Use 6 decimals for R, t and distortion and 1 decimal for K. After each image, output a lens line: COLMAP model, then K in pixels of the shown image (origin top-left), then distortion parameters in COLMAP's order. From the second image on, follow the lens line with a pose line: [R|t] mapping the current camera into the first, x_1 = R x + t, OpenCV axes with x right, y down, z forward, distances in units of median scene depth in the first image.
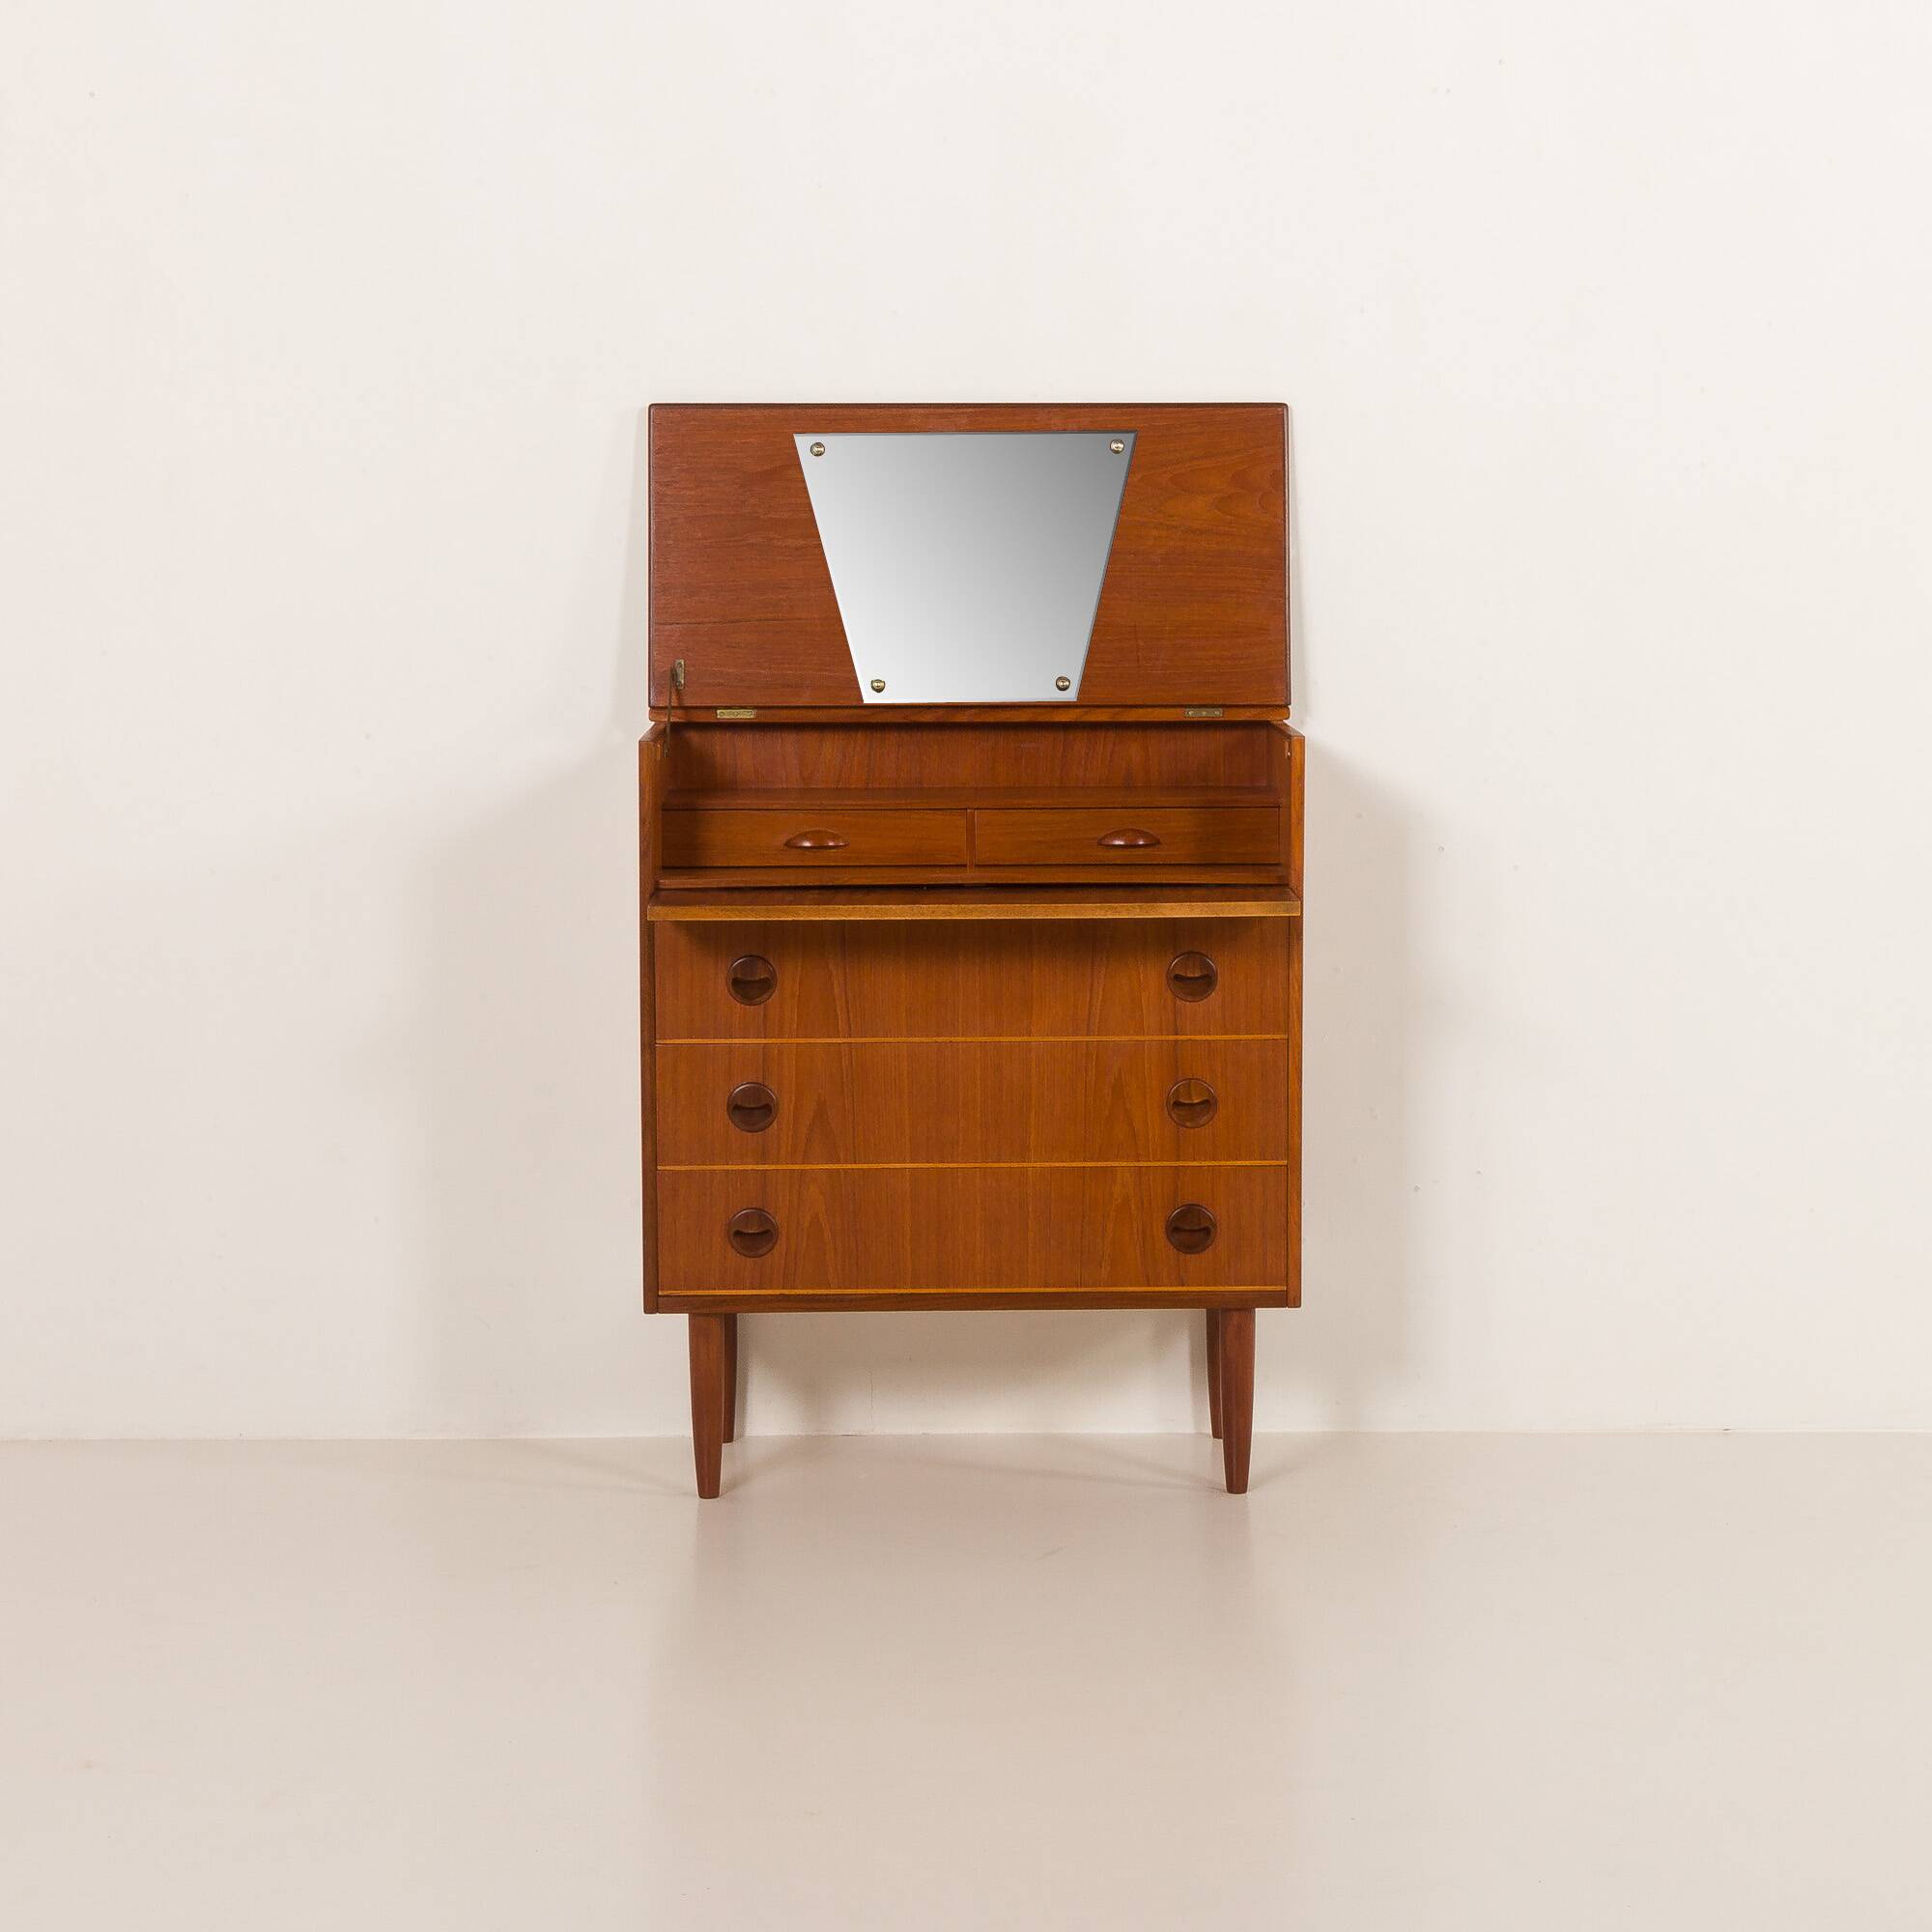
lens RADIAL K [[5221.8, 0, 966.0], [0, 5221.8, 966.0], [0, 0, 1]] dist [-0.019376, -0.380744]
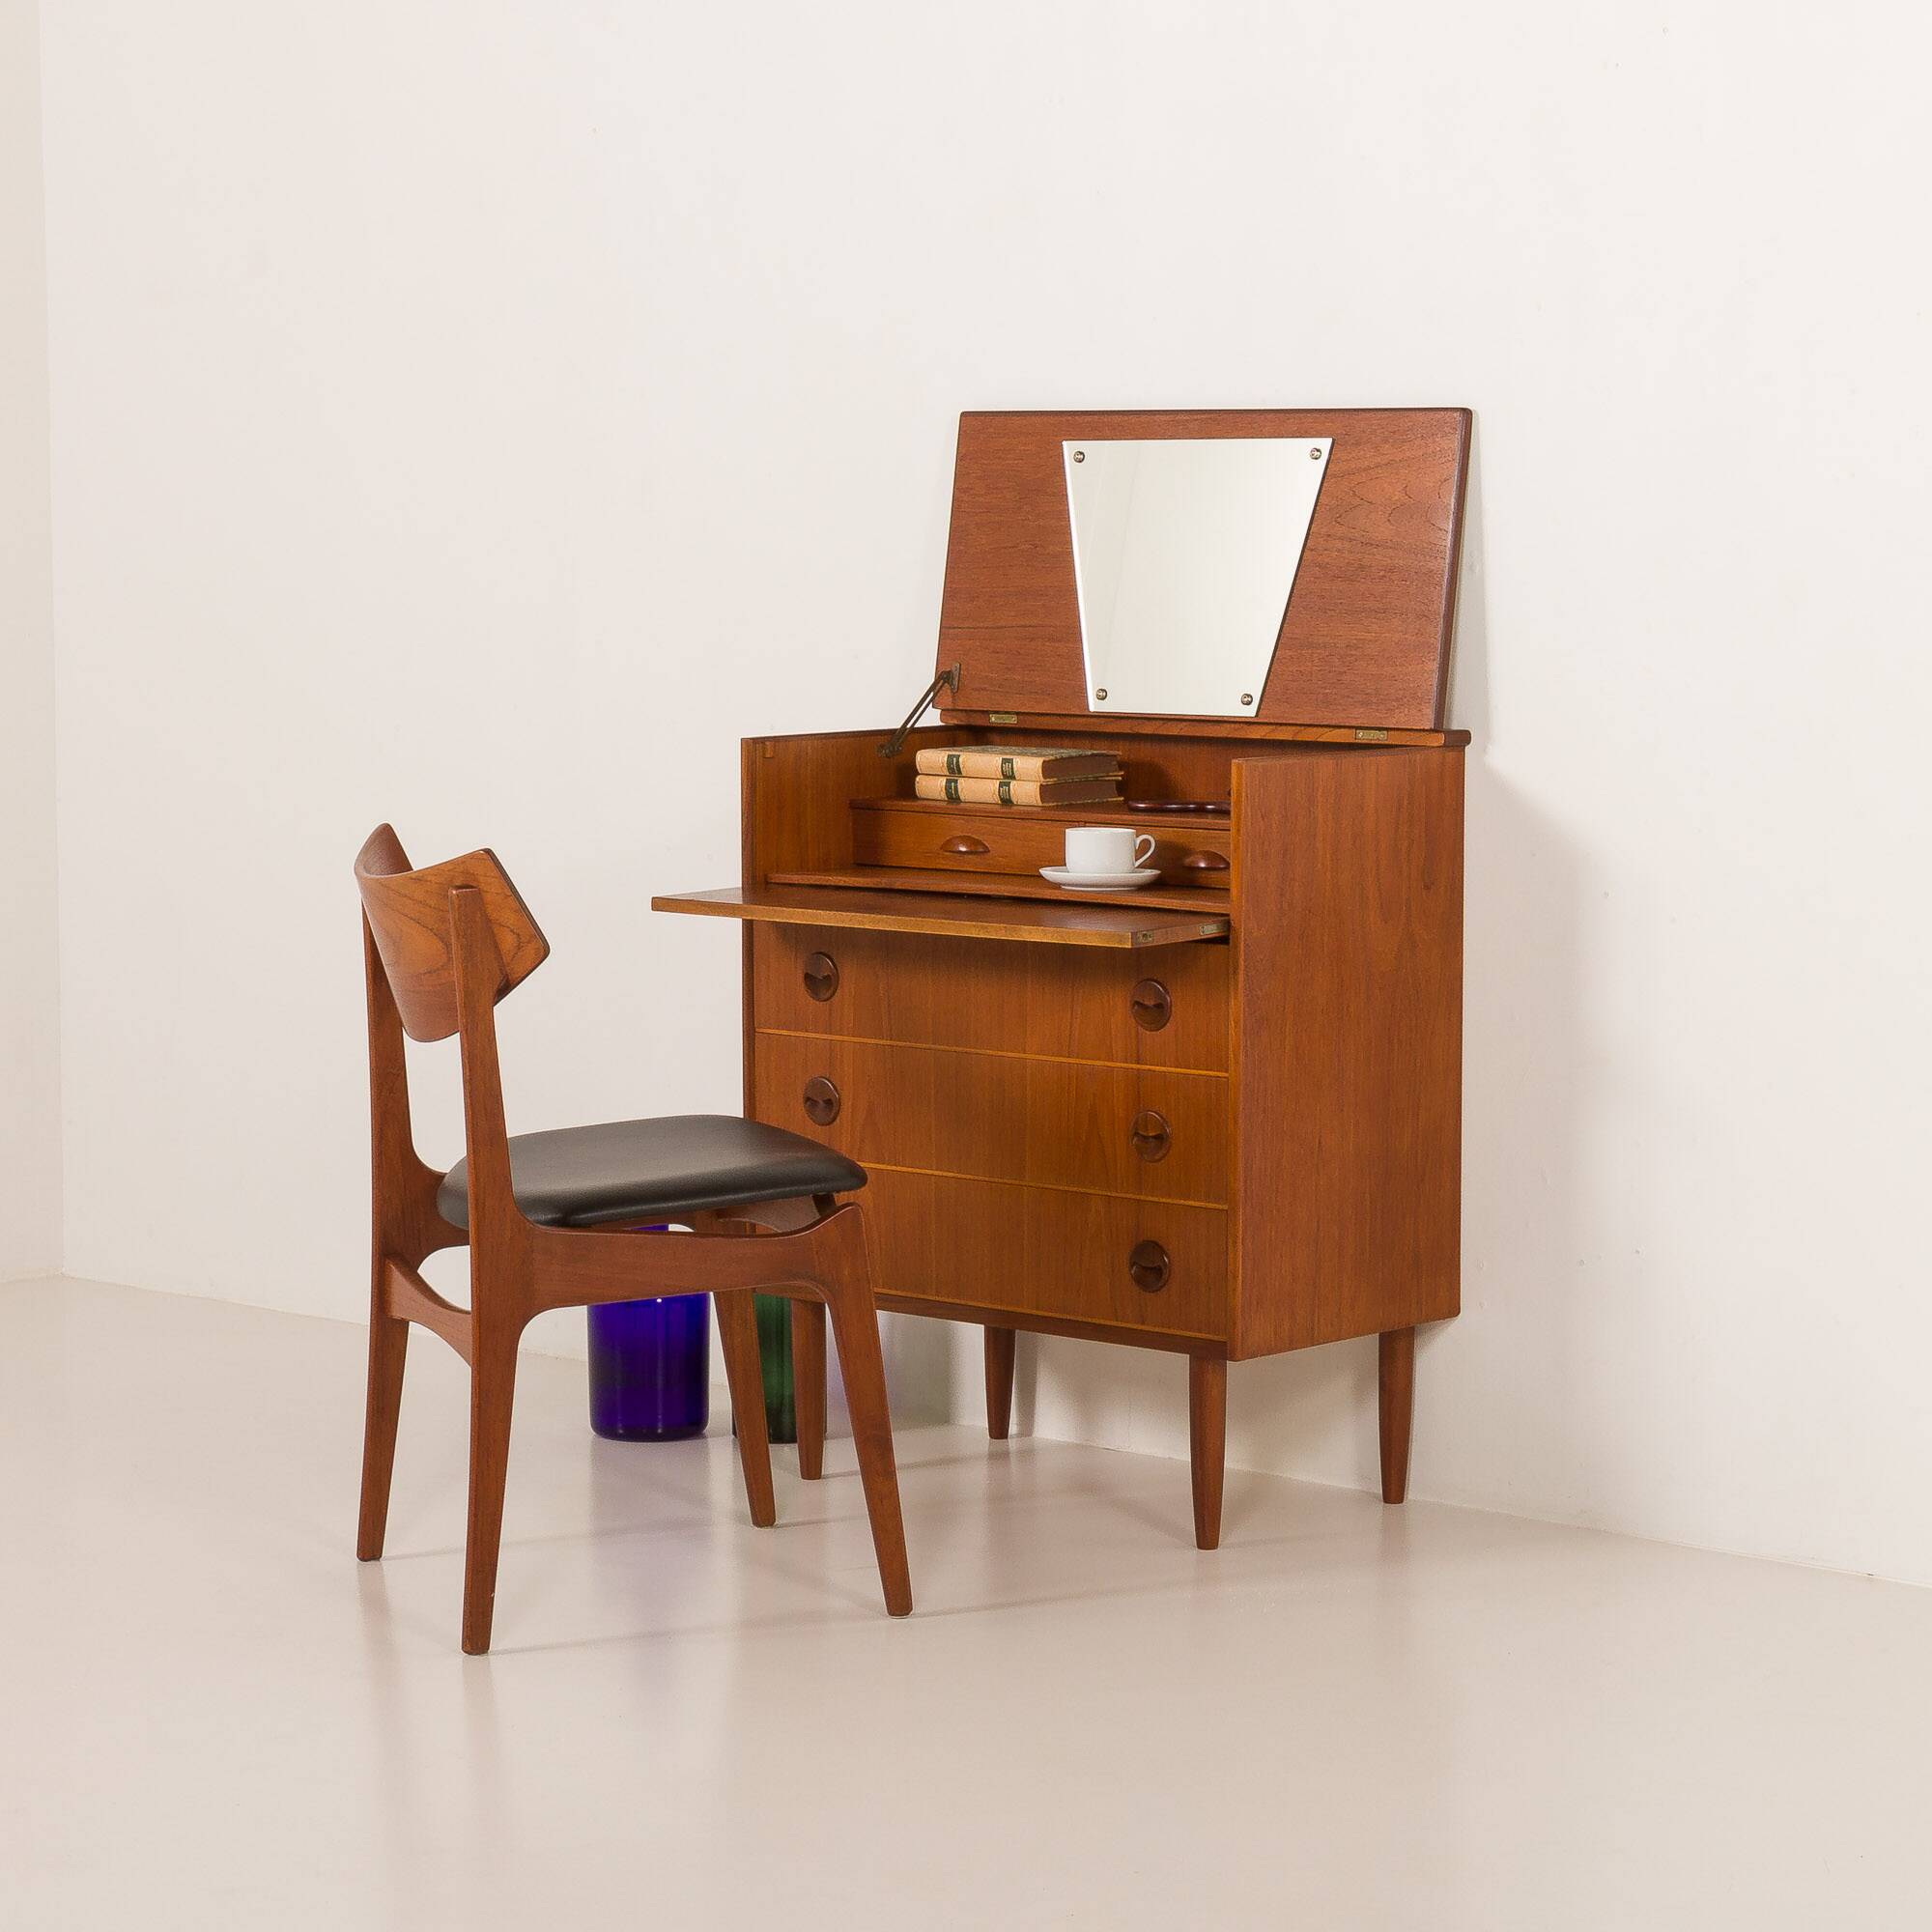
lens RADIAL K [[5221.8, 0, 966.0], [0, 5221.8, 966.0], [0, 0, 1]] dist [-0.019376, -0.380744]
pose [[0.730483, 0.068184, -0.679519, 0.643360], [-0.067581, 0.997337, 0.027425, -0.027956], [0.679579, 0.025889, 0.733145, 0.258170]]
